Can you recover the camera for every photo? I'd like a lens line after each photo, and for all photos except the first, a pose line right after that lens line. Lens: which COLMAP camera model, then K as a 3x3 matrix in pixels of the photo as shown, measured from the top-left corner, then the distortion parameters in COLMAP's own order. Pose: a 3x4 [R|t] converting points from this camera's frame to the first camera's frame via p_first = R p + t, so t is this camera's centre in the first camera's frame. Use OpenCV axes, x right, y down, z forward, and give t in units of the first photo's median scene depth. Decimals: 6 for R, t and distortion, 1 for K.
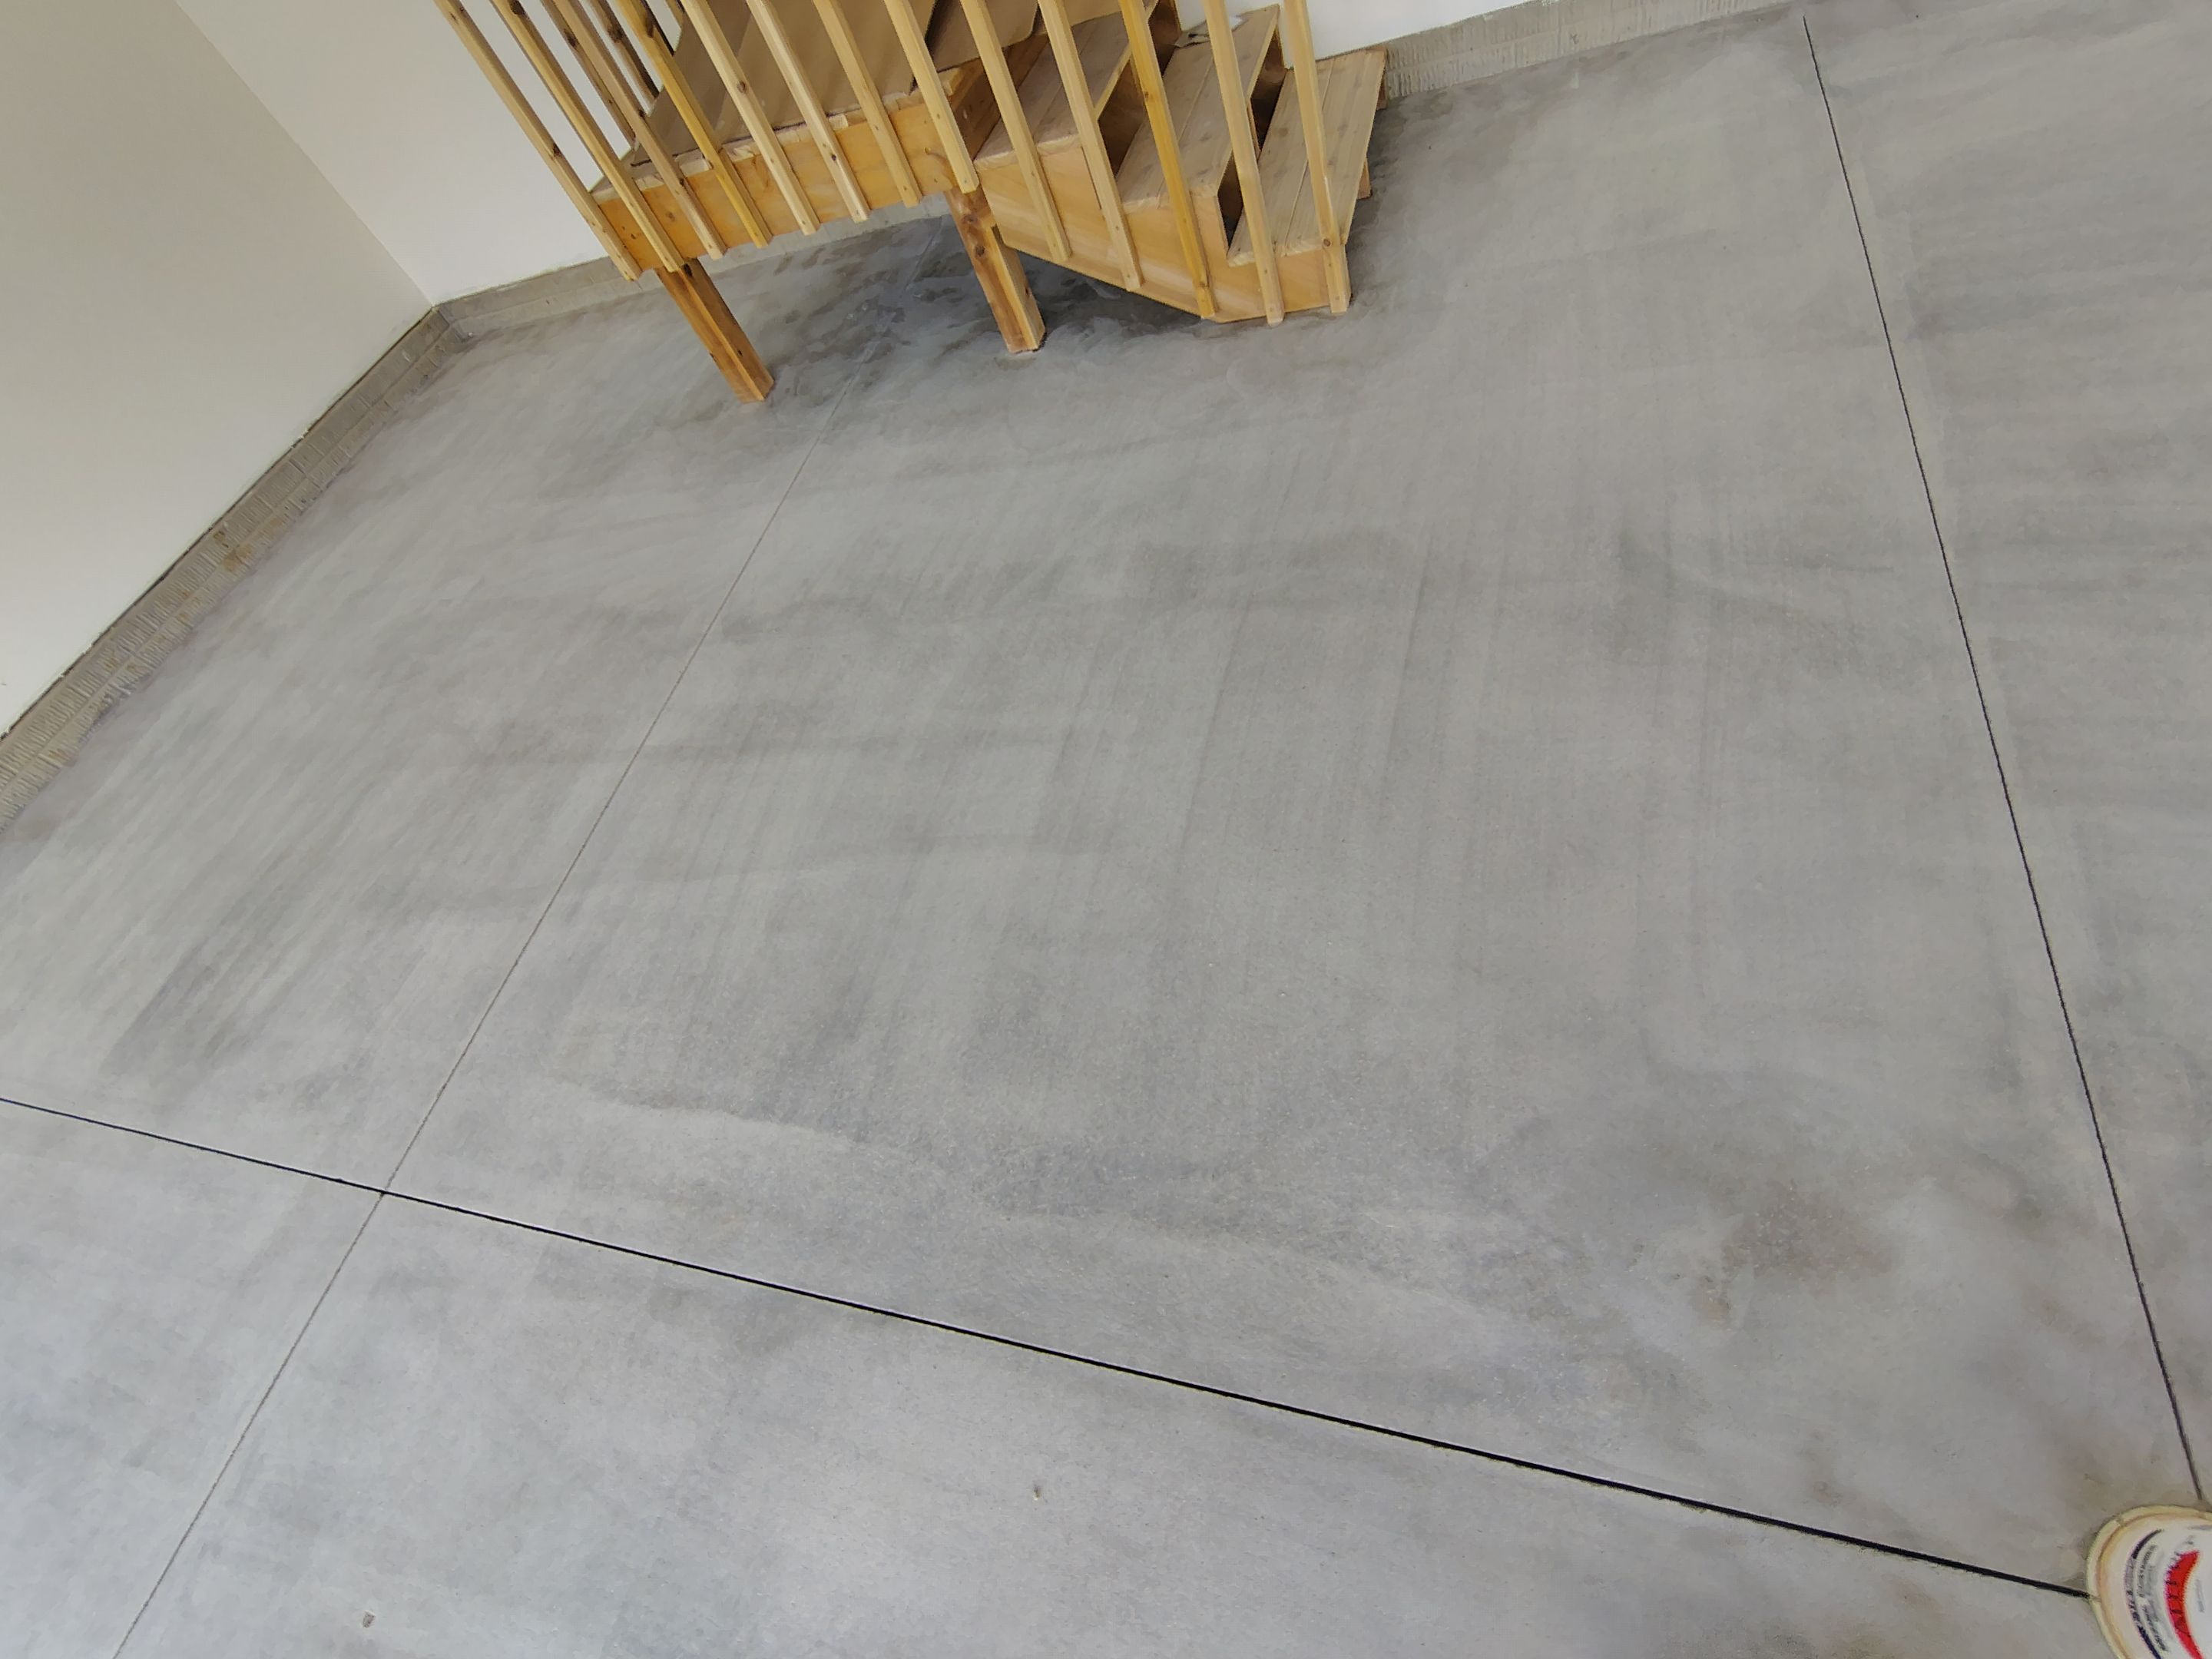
lens RADIAL K [[1016.4, 0, 1106.0], [0, 1016.4, 829.5], [0, 0, 1]] dist [-0.001582, 0.000774]
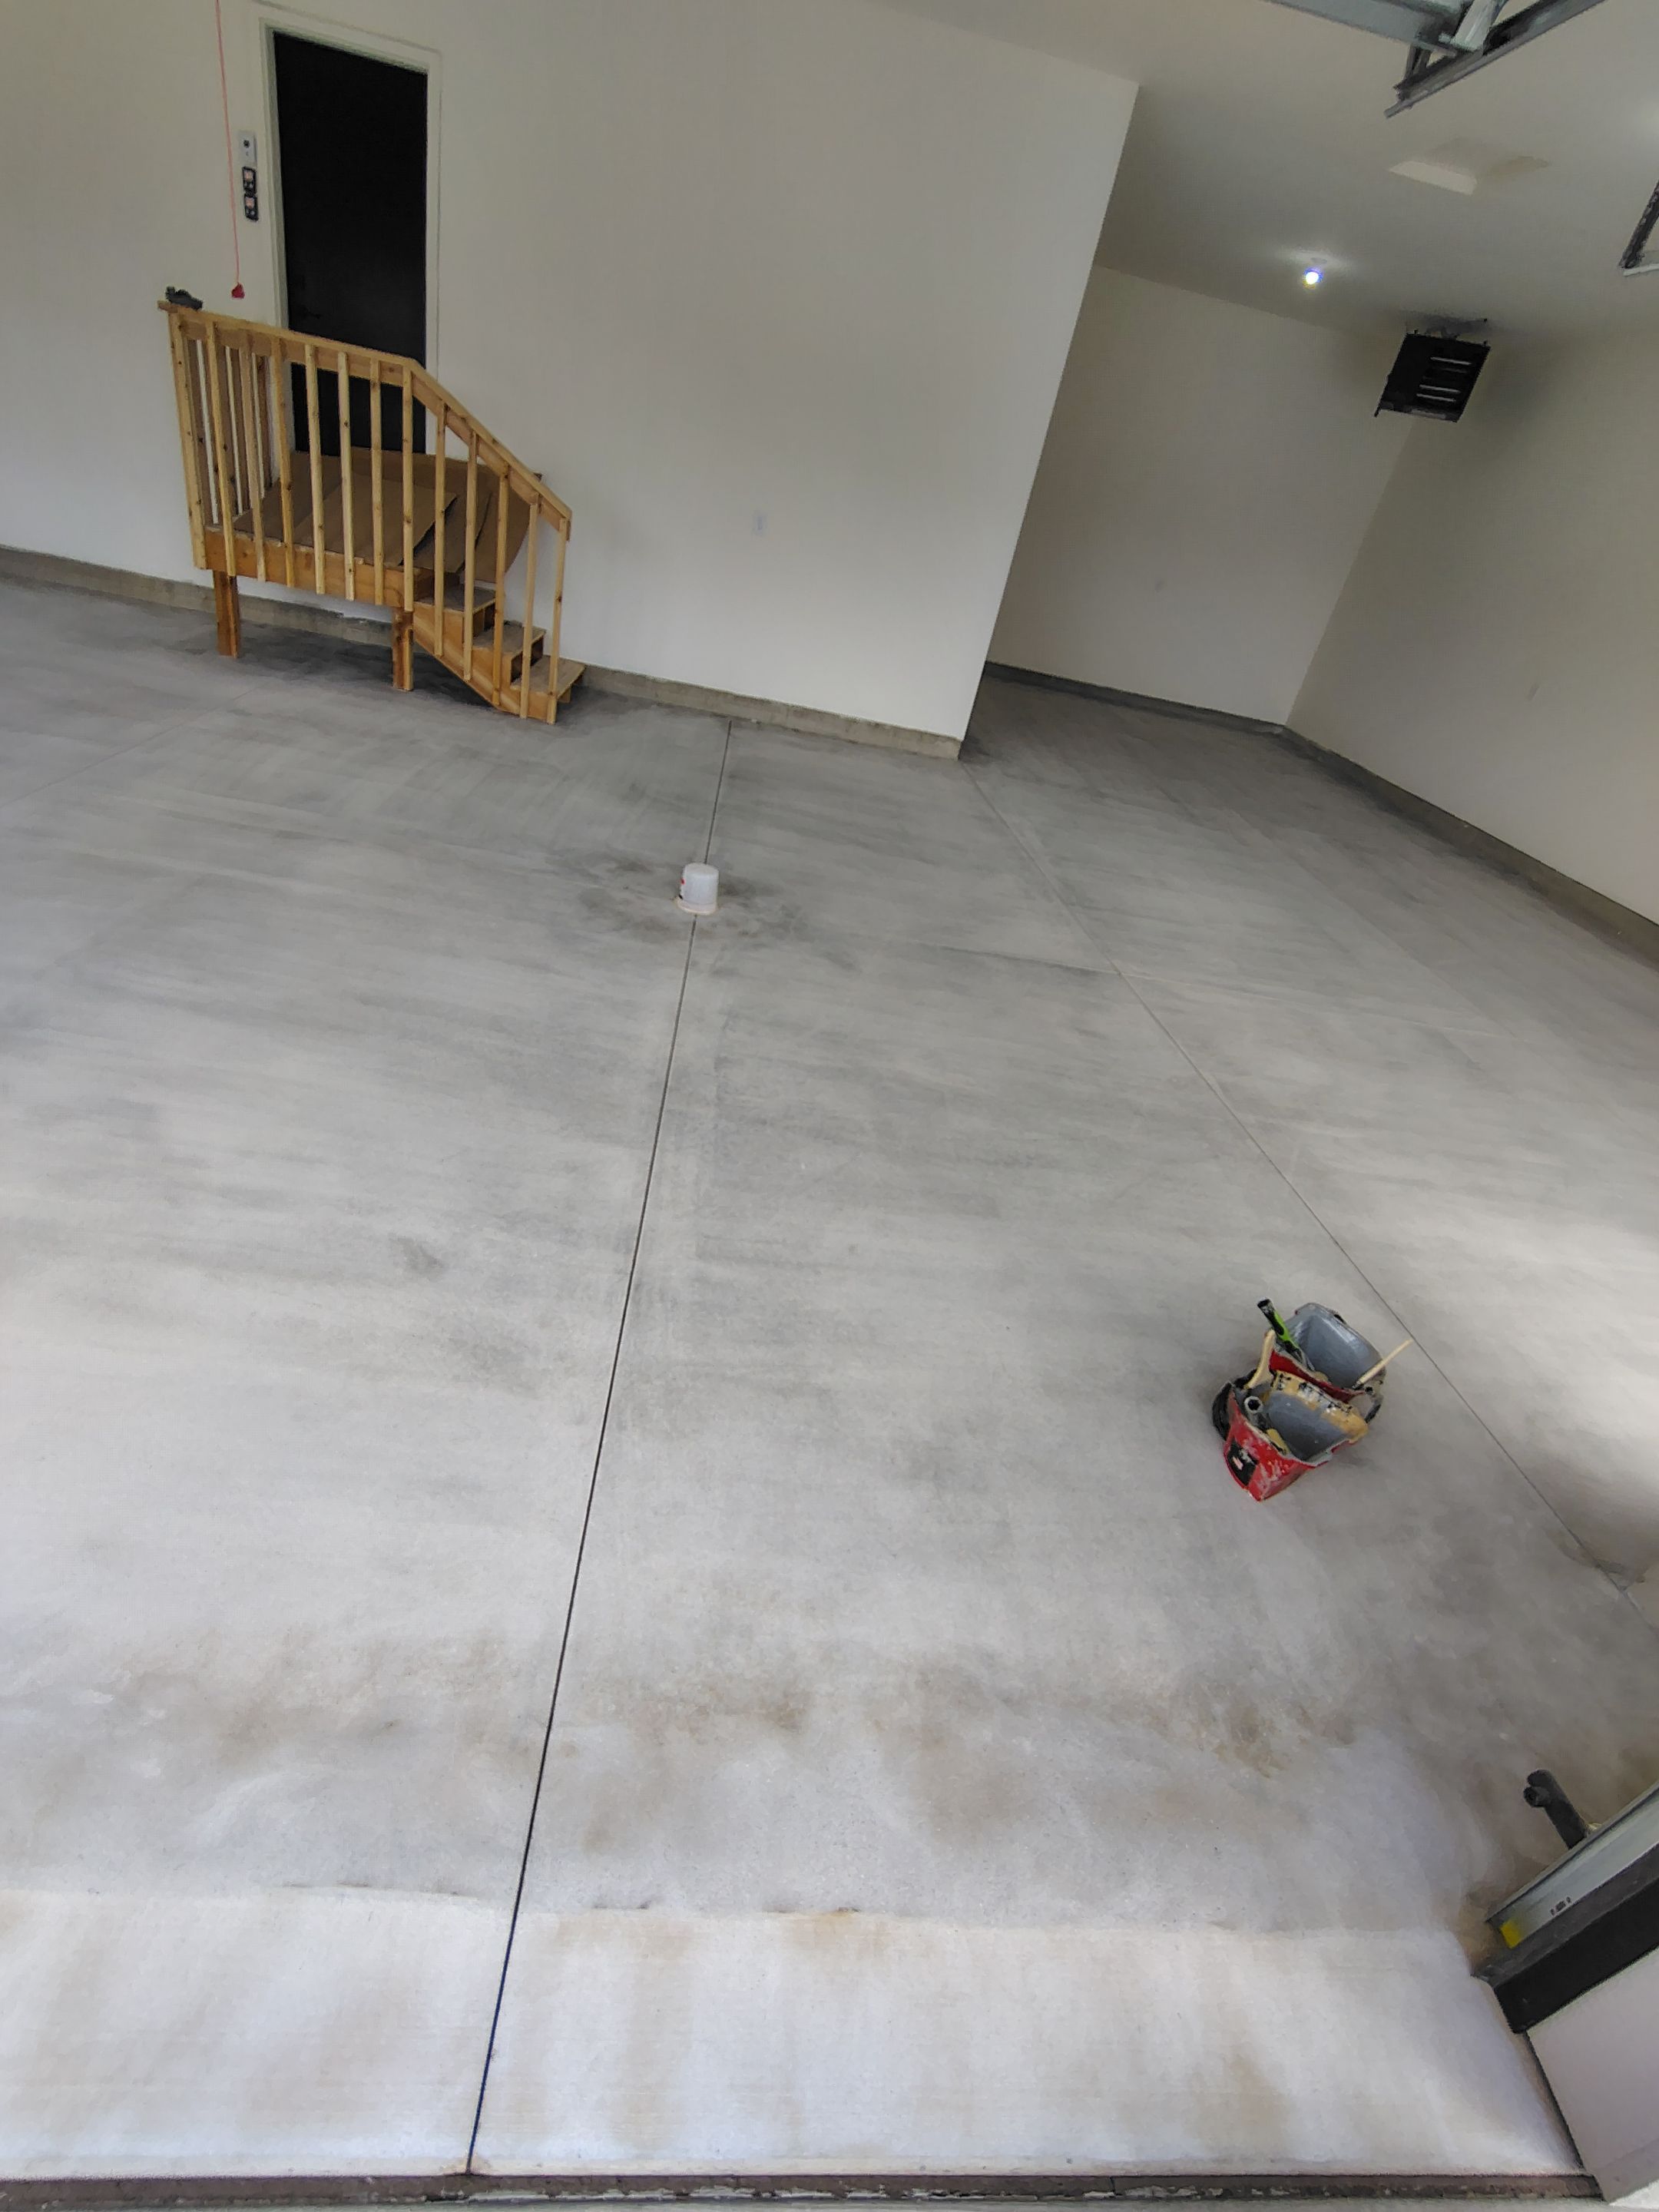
lens RADIAL K [[1016.4, 0, 830.7], [0, 1016.4, 1109.9], [0, 0, 1]] dist [-0.001582, 0.000774]
pose [[0.832719, 0.264708, 0.486322, -0.155399], [-0.057314, 0.914809, -0.399799, 1.305858], [-0.550722, 0.305048, 0.776950, -1.012442]]
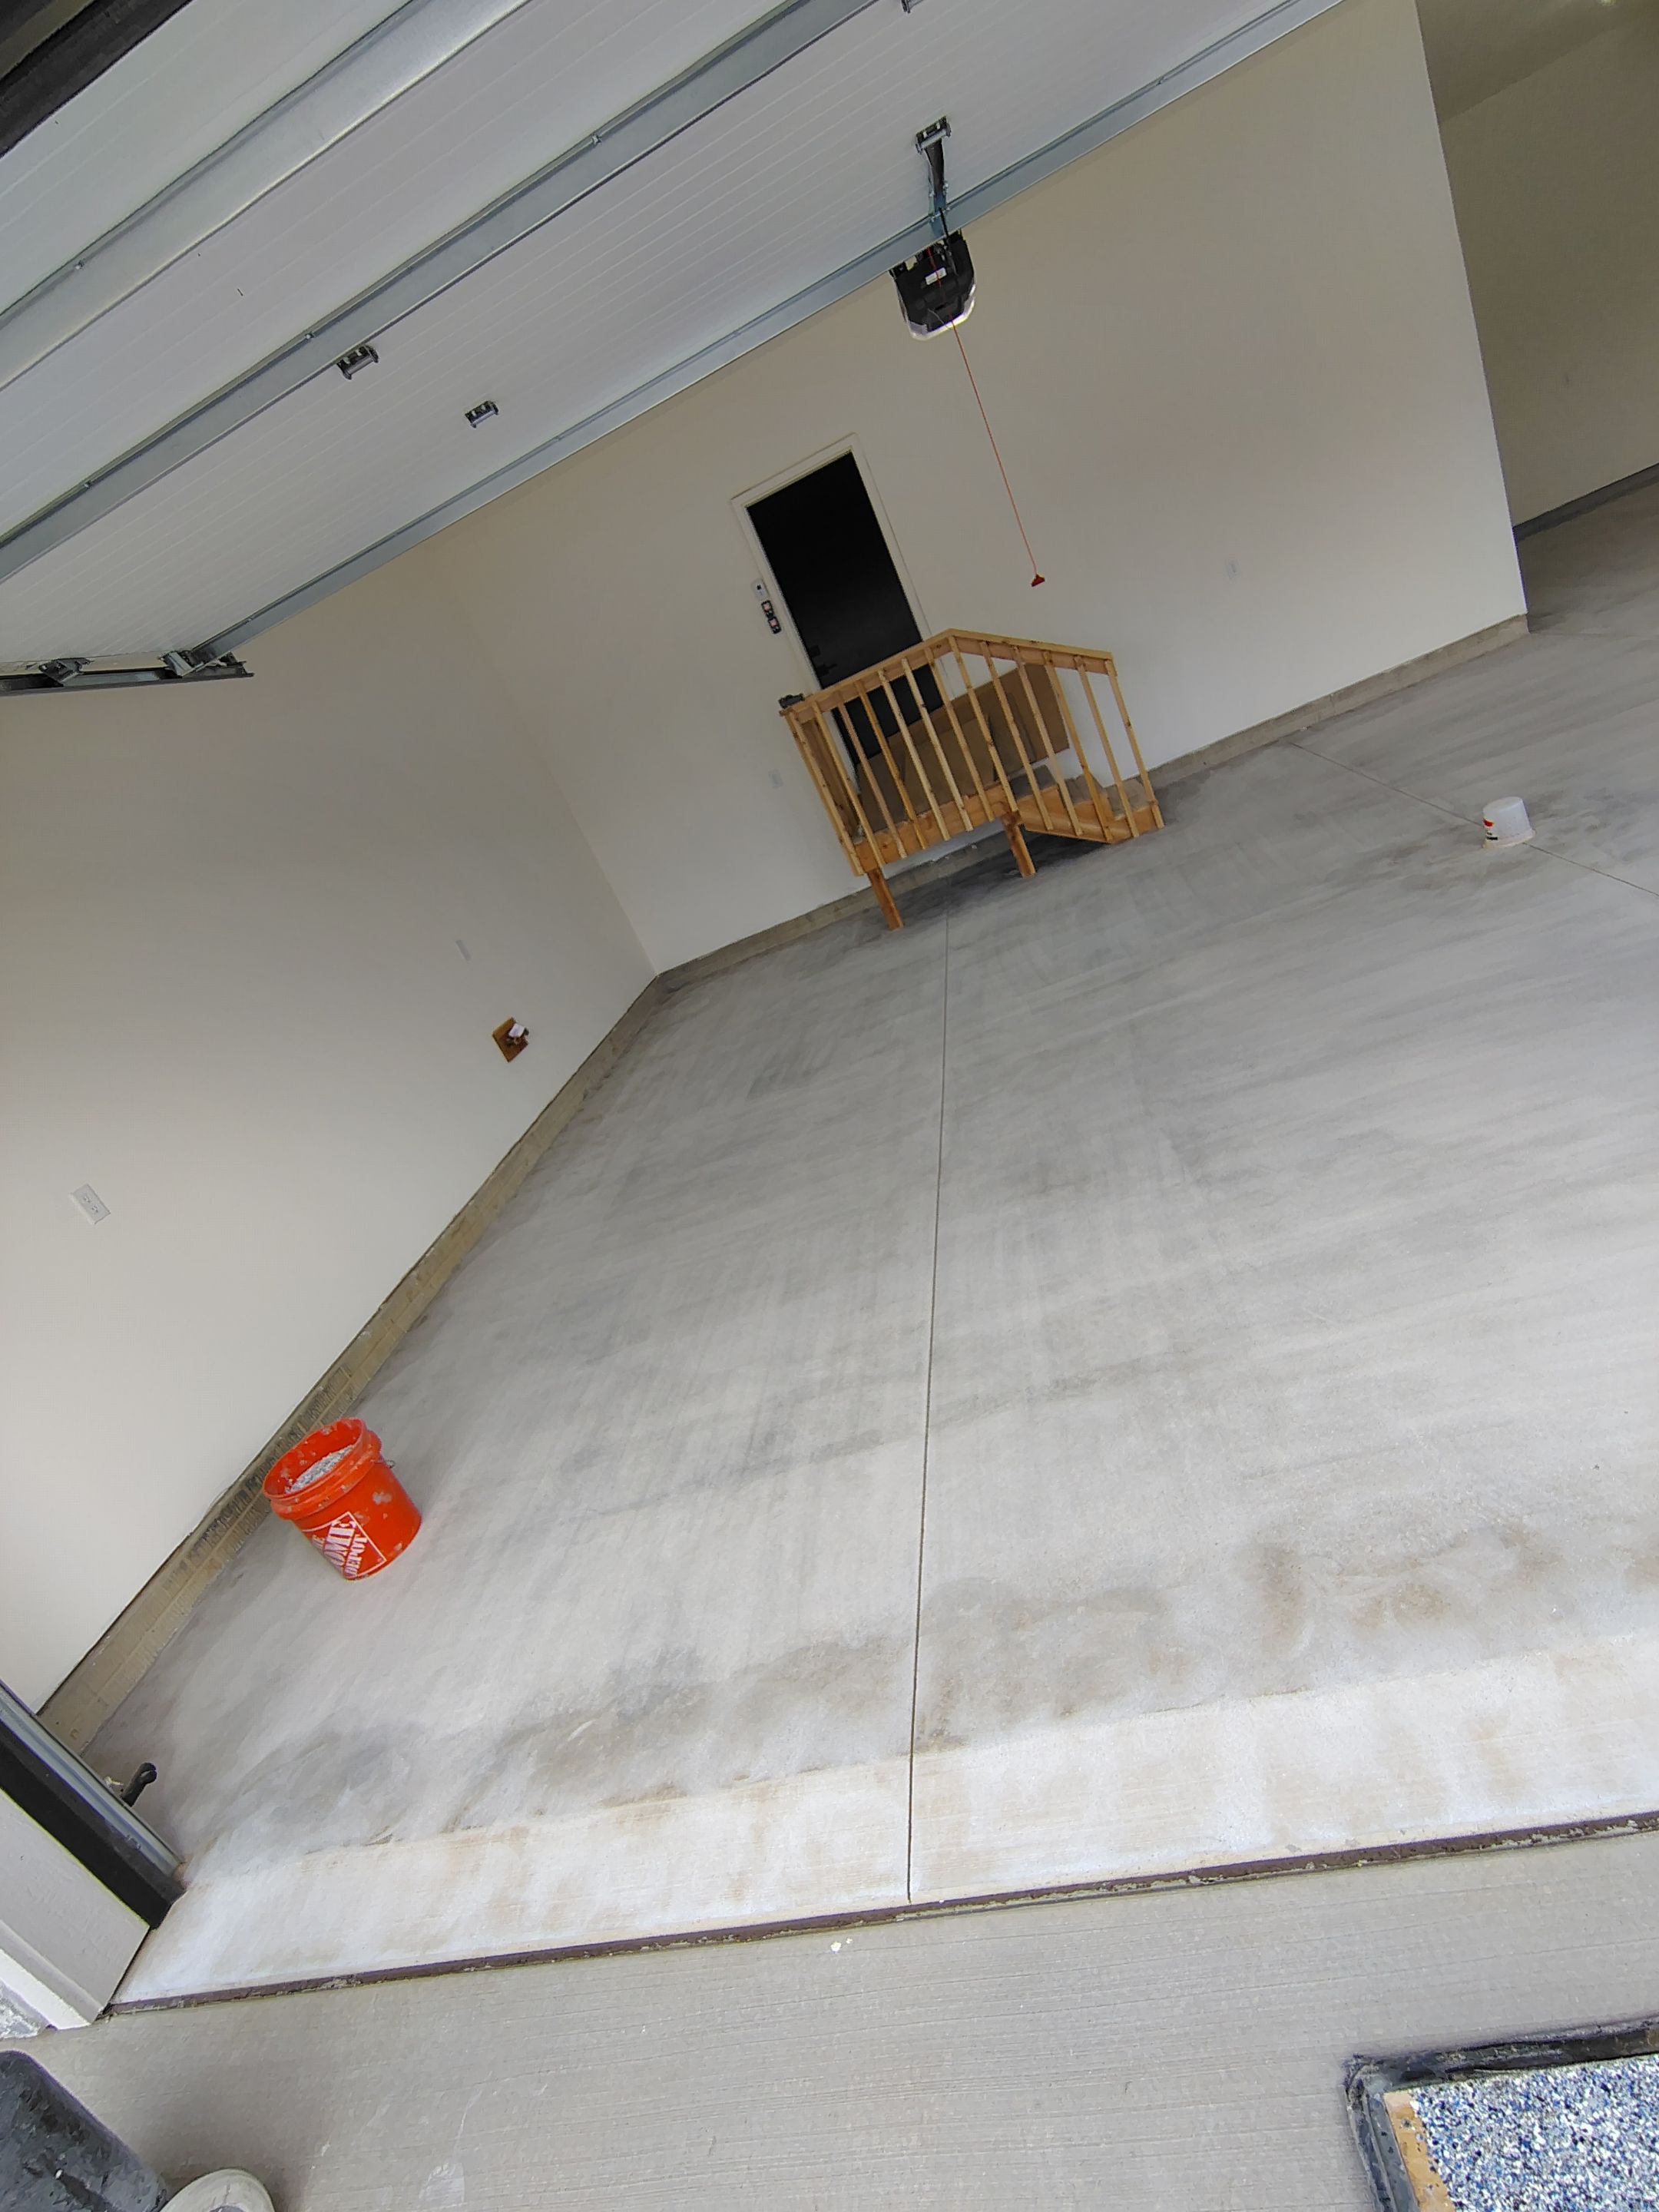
lens RADIAL K [[1074.2, 0, 823.9], [0, 1074.2, 1070.2], [0, 0, 1]] dist [0.009499, 0.000292]
pose [[0.988168, -0.134994, 0.072806, -0.928229], [0.151876, 0.795018, -0.587265, 1.507791], [0.021395, 0.591374, 0.806114, -0.900373]]
